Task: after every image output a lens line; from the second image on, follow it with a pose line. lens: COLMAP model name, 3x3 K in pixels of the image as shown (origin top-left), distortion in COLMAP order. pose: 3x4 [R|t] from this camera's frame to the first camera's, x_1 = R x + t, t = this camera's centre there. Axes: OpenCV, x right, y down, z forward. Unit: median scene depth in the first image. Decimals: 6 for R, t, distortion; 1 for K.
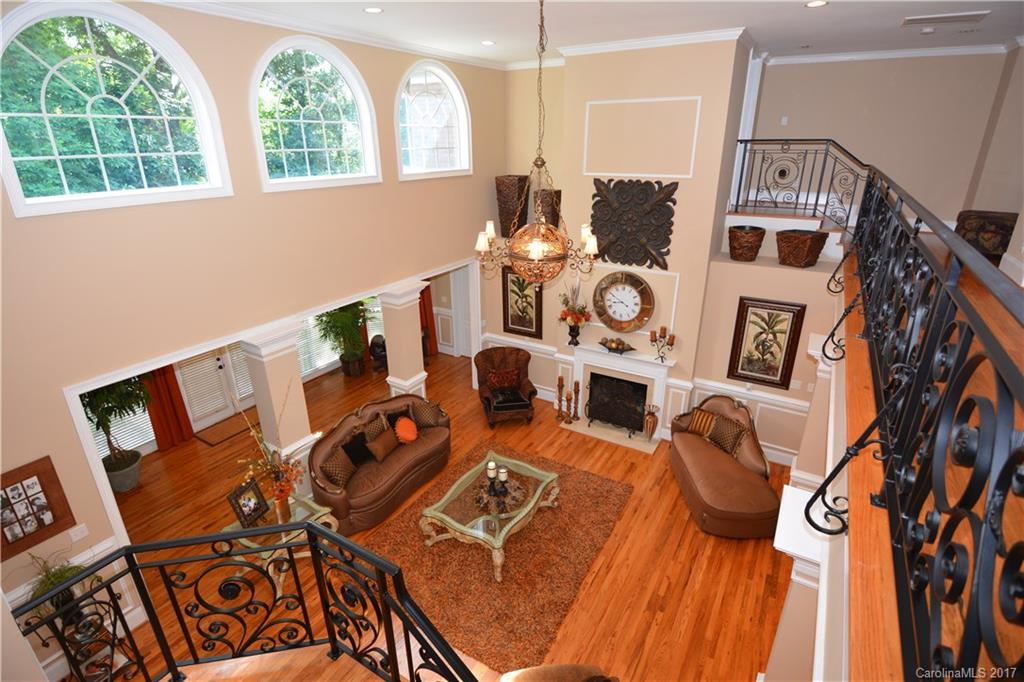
lens RADIAL K [[501.4, 0, 509.4], [0, 501.4, 337.7], [0, 0, 1]] dist [-0.000366, -0.014865]
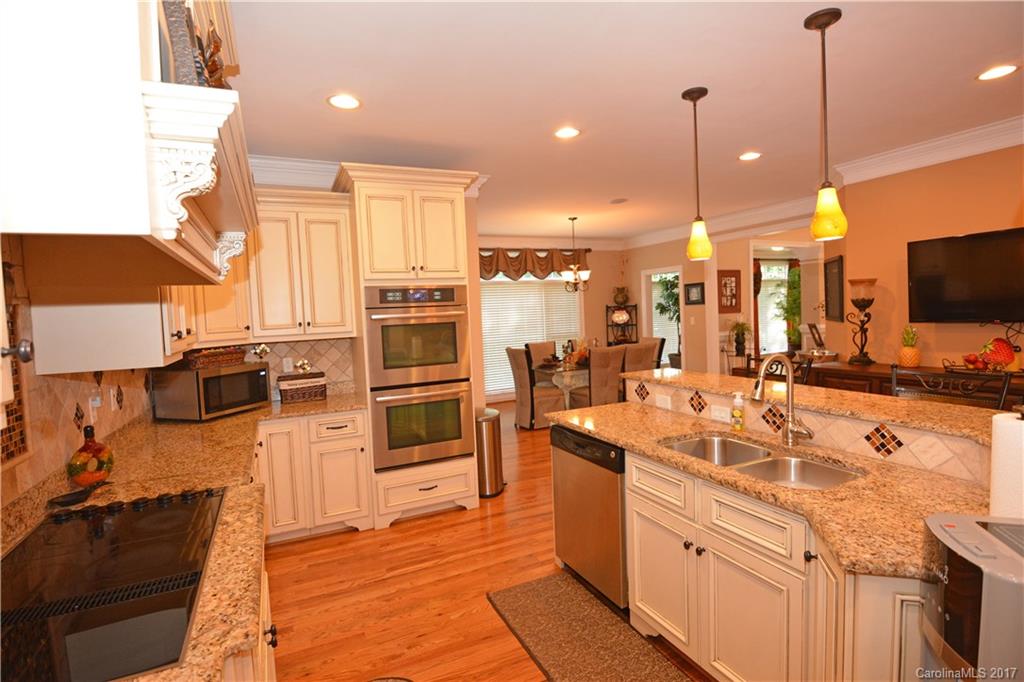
lens RADIAL K [[501.4, 0, 509.4], [0, 501.4, 337.7], [0, 0, 1]] dist [-0.000366, -0.014865]
pose [[0.838294, -0.000453, -0.545218, -0.318850], [-0.160150, 0.955682, -0.247032, 0.615439], [0.521167, 0.294402, 0.801069, -0.561268]]
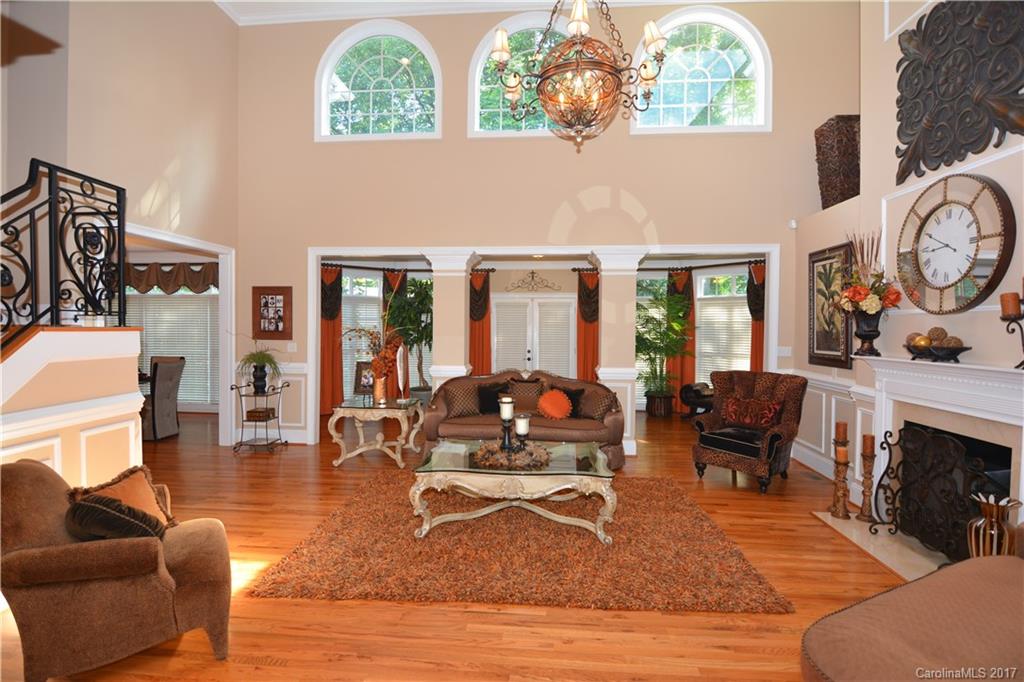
lens RADIAL K [[501.4, 0, 509.4], [0, 501.4, 337.7], [0, 0, 1]] dist [-0.000366, -0.014865]
pose [[0.447751, 0.028270, -0.893711, 0.446975], [-0.336707, 0.931259, -0.139233, 0.201925], [0.828340, 0.363261, 0.426490, 0.502850]]
